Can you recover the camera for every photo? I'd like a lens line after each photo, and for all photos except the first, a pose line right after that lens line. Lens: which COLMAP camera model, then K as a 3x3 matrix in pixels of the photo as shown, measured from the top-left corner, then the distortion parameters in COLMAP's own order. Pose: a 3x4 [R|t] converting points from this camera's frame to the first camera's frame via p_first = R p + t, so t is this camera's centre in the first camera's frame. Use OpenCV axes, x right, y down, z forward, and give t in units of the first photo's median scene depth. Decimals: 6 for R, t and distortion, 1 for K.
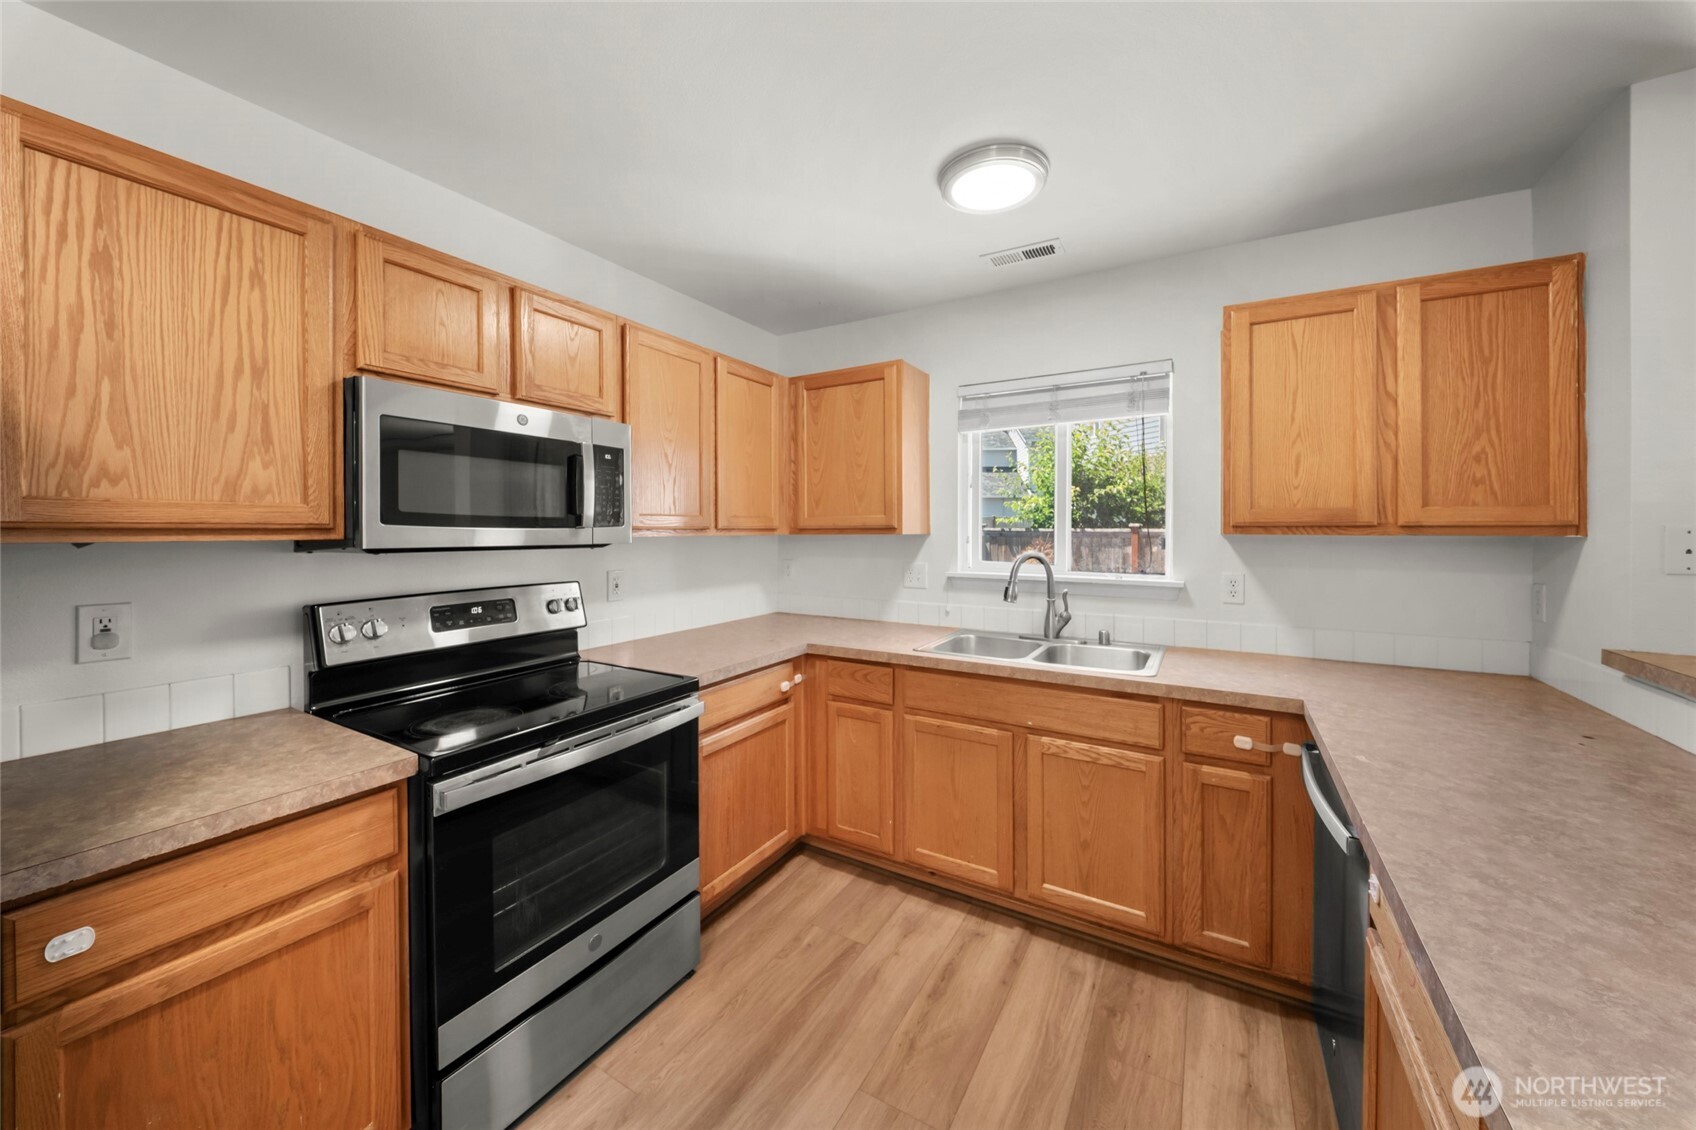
lens RADIAL K [[600.5, 0, 851.4], [0, 600.5, 528.8], [0, 0, 1]] dist [-0.011915, -0.000292]
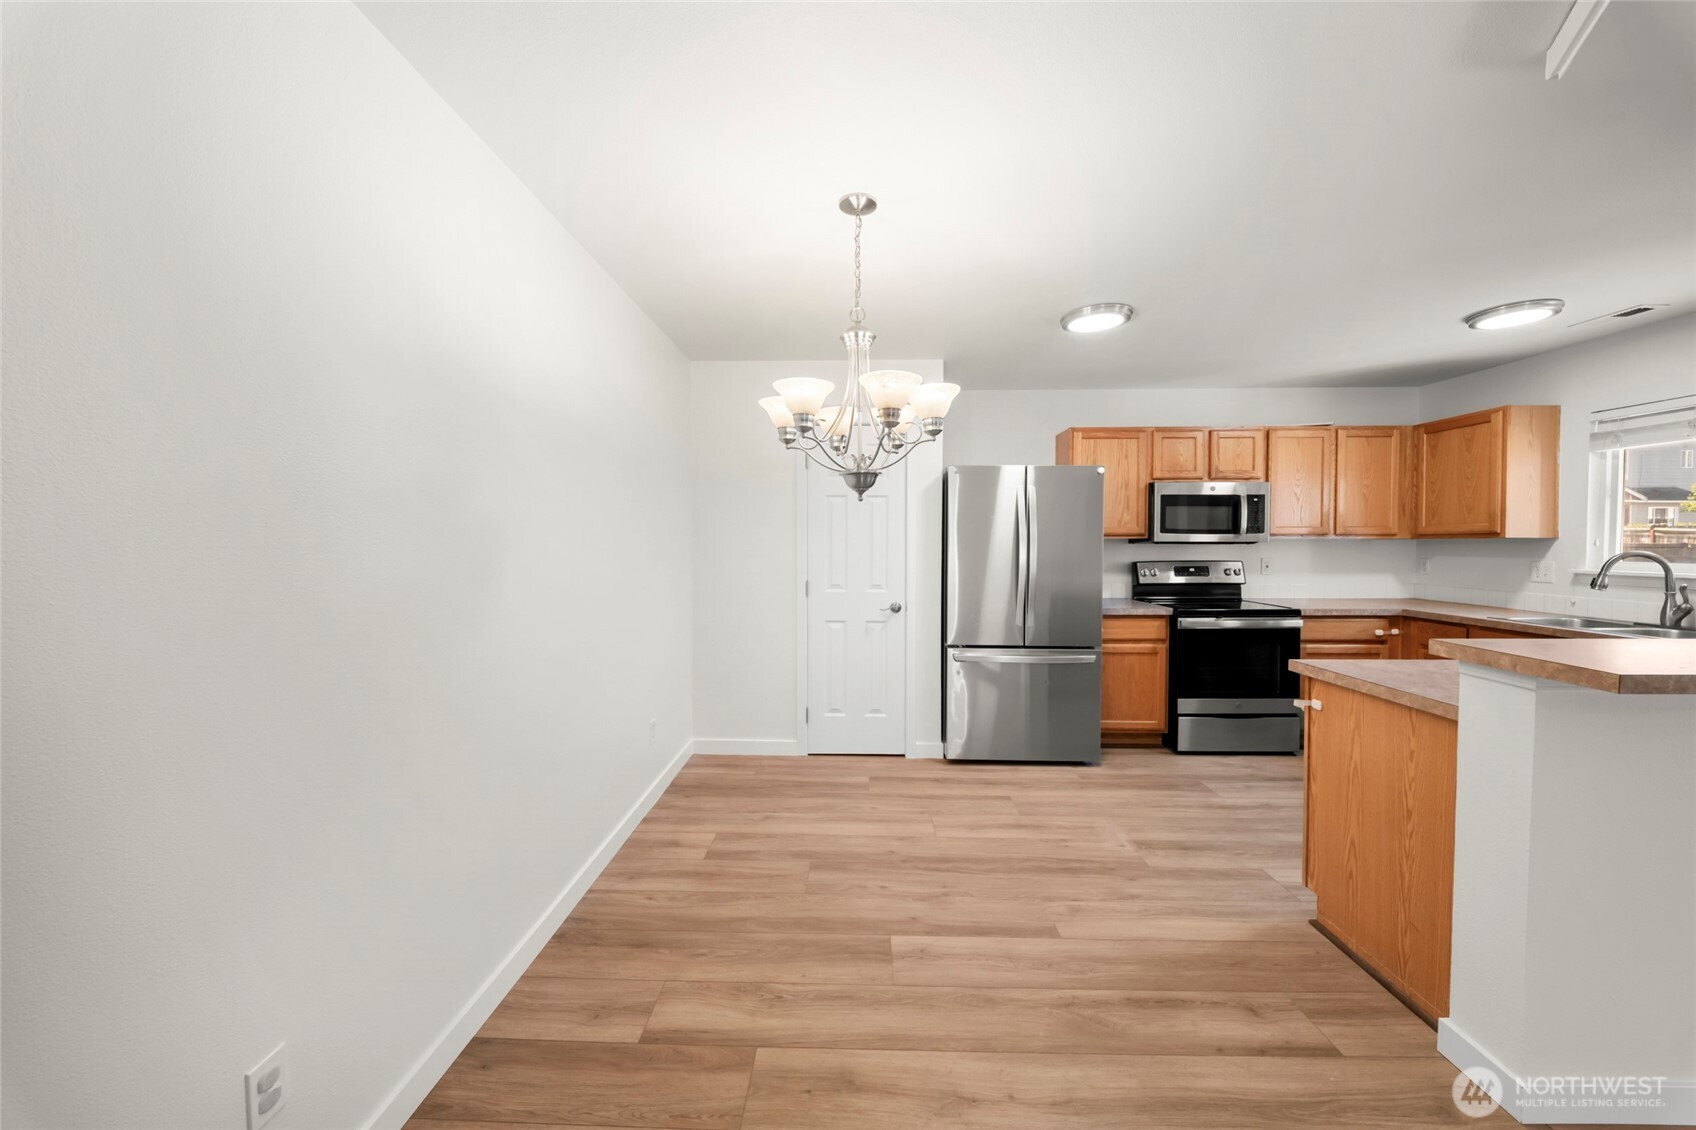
lens RADIAL K [[606.2, 0, 848.0], [0, 606.2, 565.0], [0, 0, 1]] dist [-0.001613, -0.000230]
pose [[0.481181, 0.035583, -0.875899, 0.721658], [0.001345, 0.999145, 0.041329, 0.016032], [0.876620, -0.021064, 0.480721, -1.187917]]
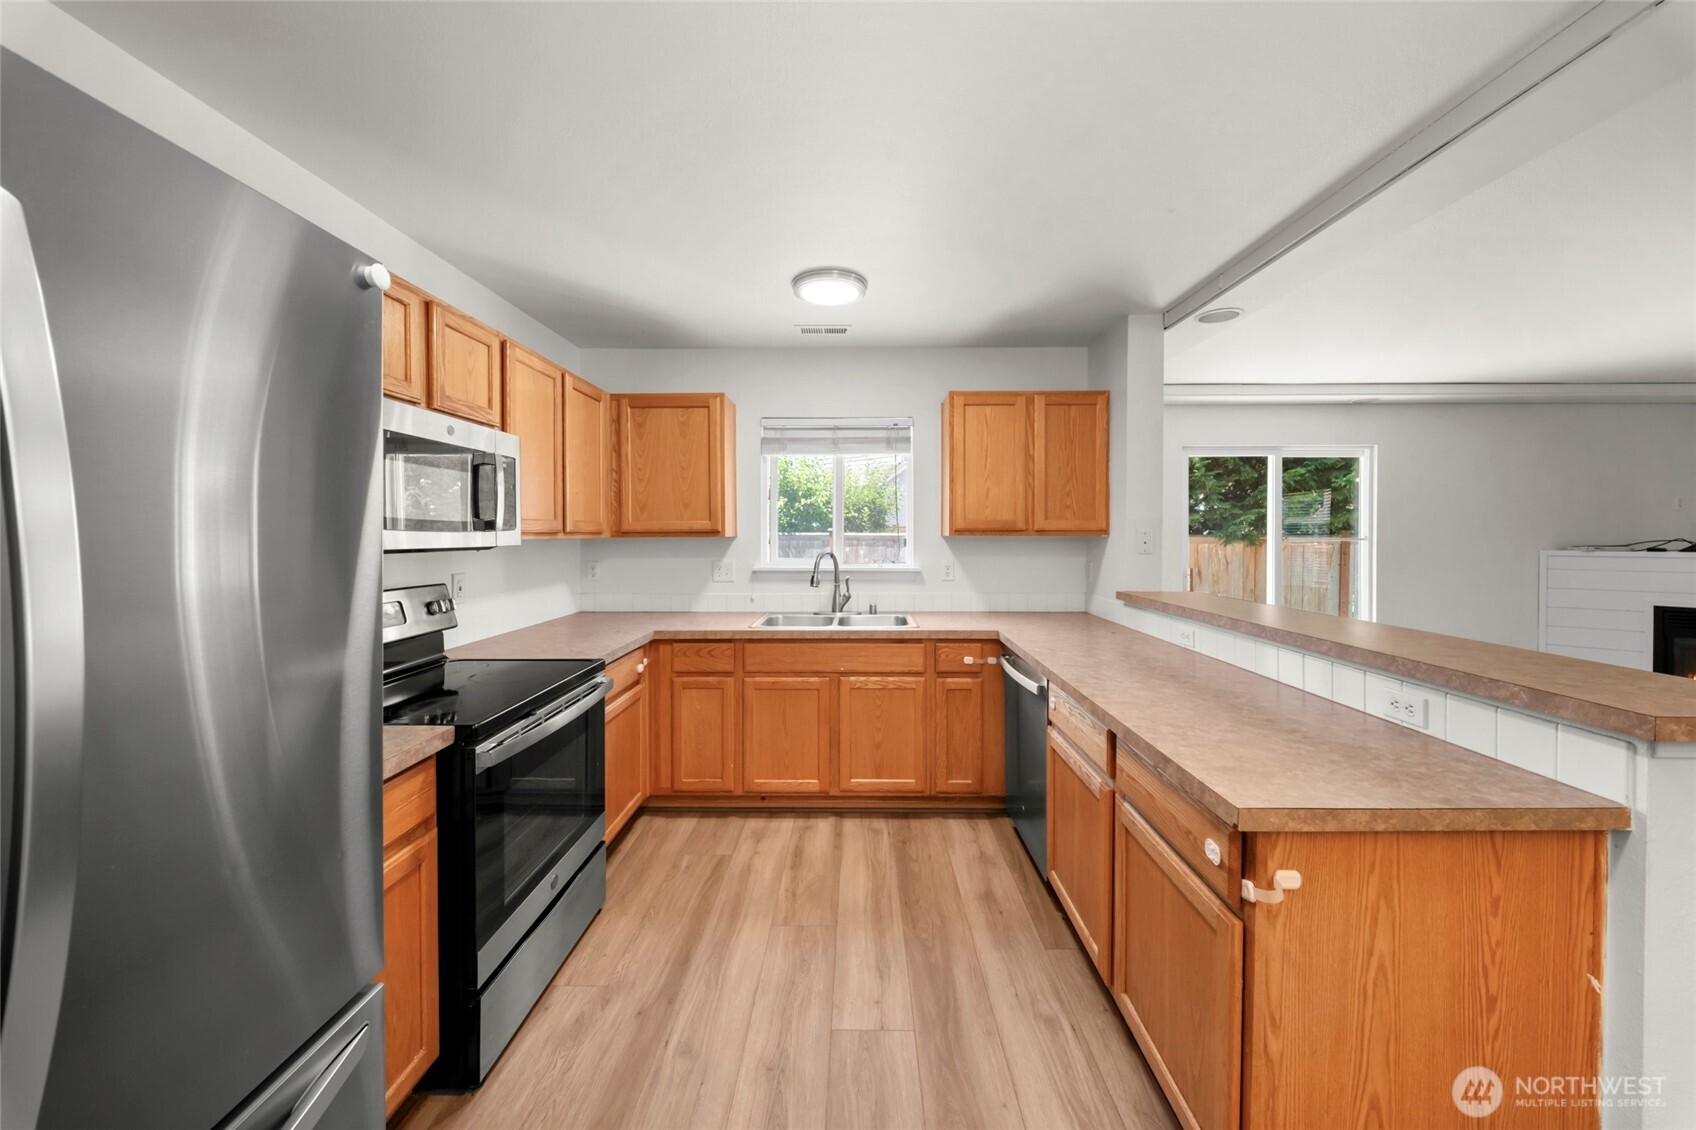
lens RADIAL K [[598.4, 0, 852.8], [0, 598.4, 538.8], [0, 0, 1]] dist [-0.001546, -0.000274]
pose [[0.867196, -0.005297, 0.497938, -0.380920], [-0.000220, 0.999939, 0.011021, -0.000501], [-0.497966, -0.009667, 0.867143, -0.240181]]
